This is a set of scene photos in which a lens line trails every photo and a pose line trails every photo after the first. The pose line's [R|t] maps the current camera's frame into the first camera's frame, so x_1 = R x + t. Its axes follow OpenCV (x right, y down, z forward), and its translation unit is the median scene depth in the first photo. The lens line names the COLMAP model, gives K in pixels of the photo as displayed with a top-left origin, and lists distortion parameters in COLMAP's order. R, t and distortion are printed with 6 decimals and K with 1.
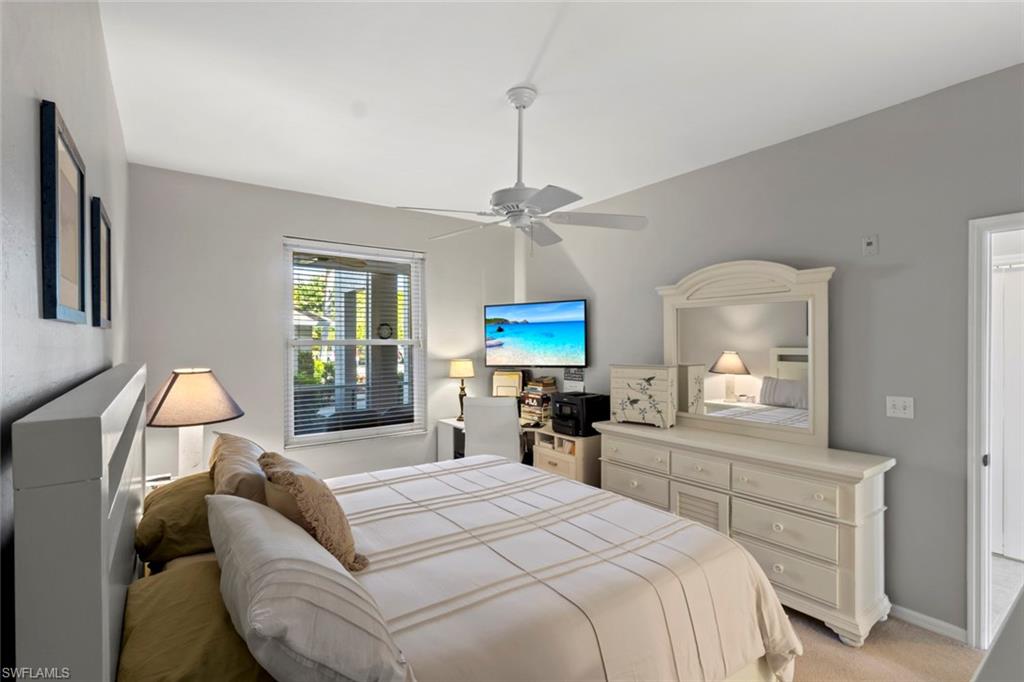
lens RADIAL K [[469.3, 0, 513.6], [0, 469.3, 330.5], [0, 0, 1]] dist [0.002704, 0.000260]
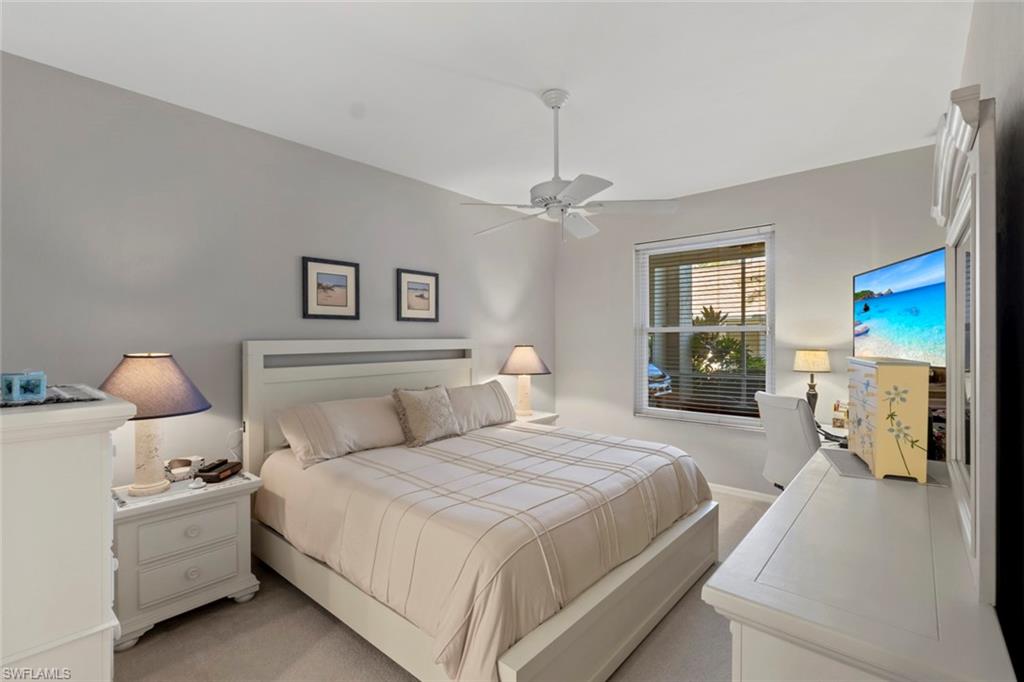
lens RADIAL K [[469.3, 0, 503.9], [0, 469.3, 341.2], [0, 0, 1]] dist [0.002704, 0.000260]
pose [[0.231800, 0.014218, -0.972660, 0.530976], [0.021678, 0.999569, 0.019778, 0.022848], [0.972522, -0.025669, 0.231392, 0.327031]]
